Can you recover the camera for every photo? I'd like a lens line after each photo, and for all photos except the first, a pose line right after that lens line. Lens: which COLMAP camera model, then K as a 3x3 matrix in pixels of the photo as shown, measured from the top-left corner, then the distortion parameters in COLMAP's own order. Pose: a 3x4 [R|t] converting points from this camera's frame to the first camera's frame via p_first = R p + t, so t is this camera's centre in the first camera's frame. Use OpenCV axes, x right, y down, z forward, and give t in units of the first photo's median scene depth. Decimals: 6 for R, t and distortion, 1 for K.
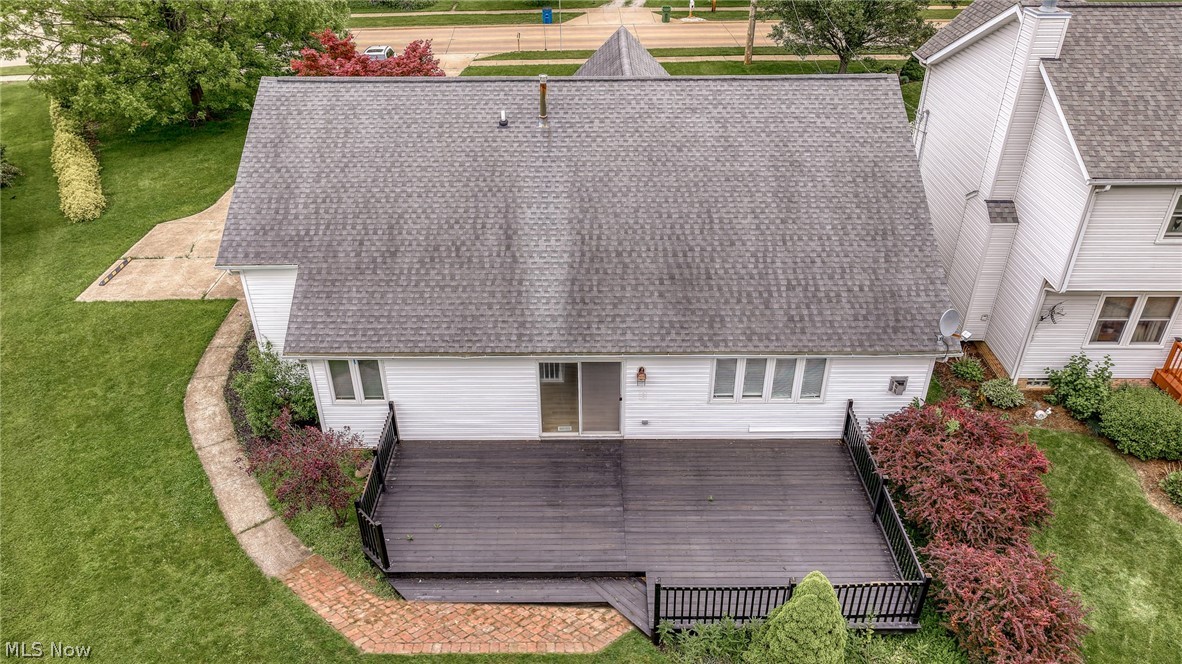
lens RADIAL K [[819.7, 0, 587.3], [0, 819.7, 330.8], [0, 0, 1]] dist [-0.004532, -0.003792]
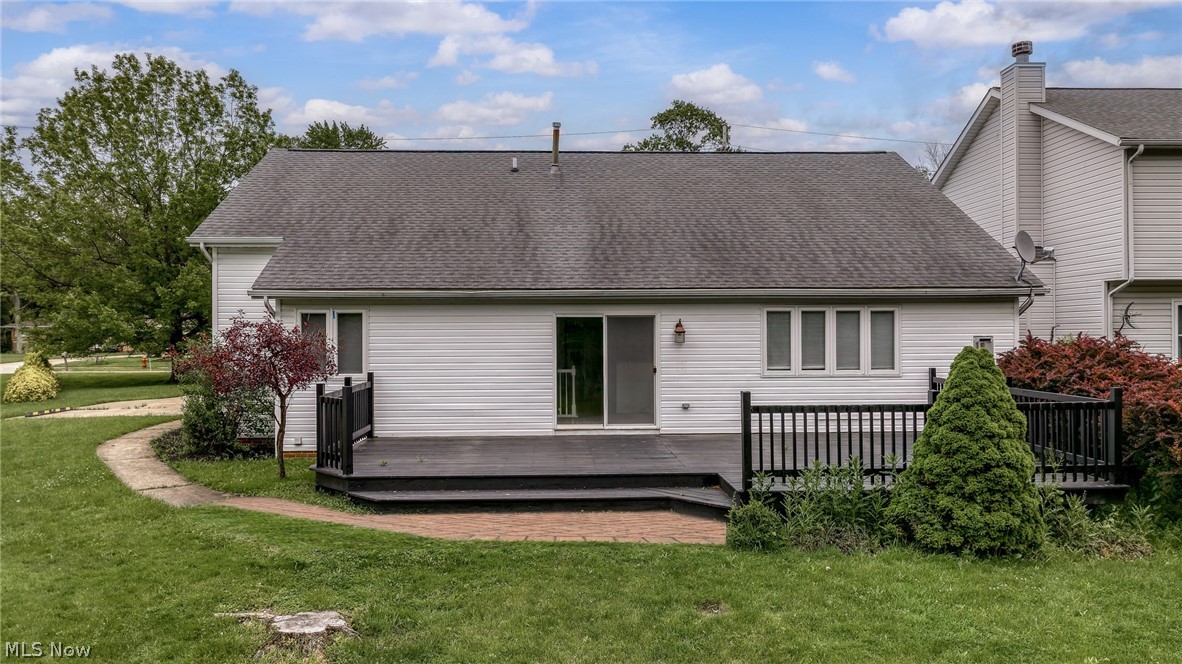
lens RADIAL K [[819.7, 0, 586.1], [0, 819.7, 327.8], [0, 0, 1]] dist [-0.004532, -0.003792]
pose [[0.999242, 0.002634, 0.038828, -0.059409], [0.018198, 0.850274, -0.526025, 0.473383], [-0.034400, 0.526333, 0.849582, 0.284275]]
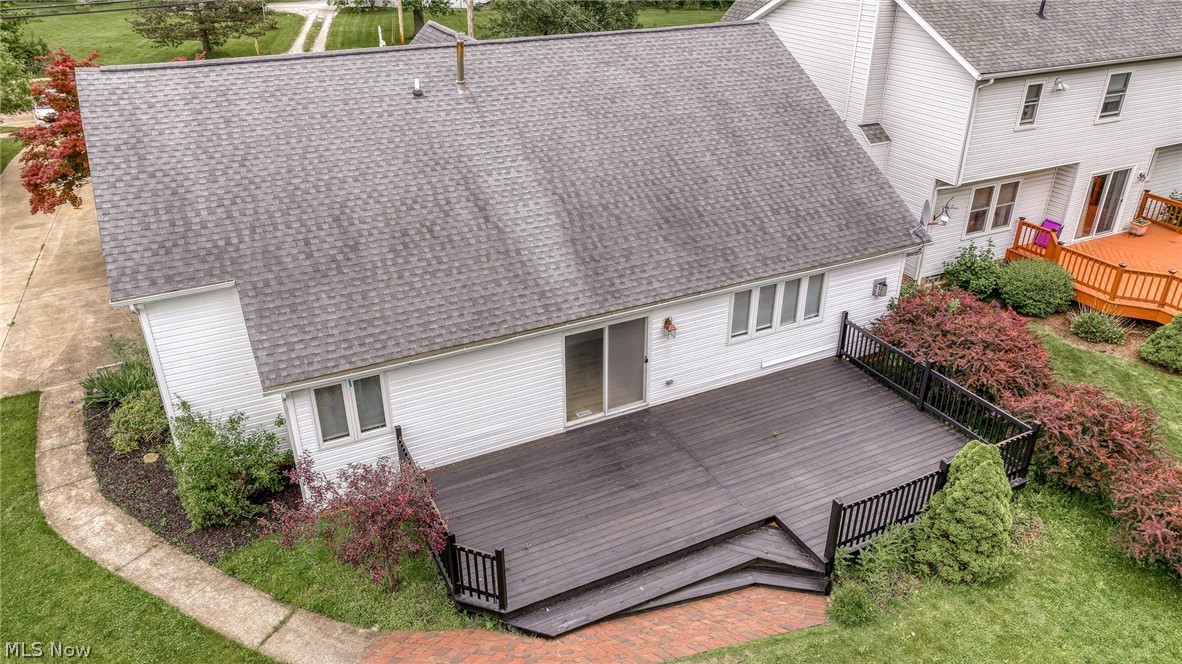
lens RADIAL K [[819.7, 0, 593.6], [0, 819.7, 329.8], [0, 0, 1]] dist [-0.004532, -0.003792]
pose [[0.895630, -0.202818, 0.395870, -0.362245], [0.233026, 0.972032, -0.029201, 0.062618], [-0.378875, 0.118401, 0.917842, 0.184799]]
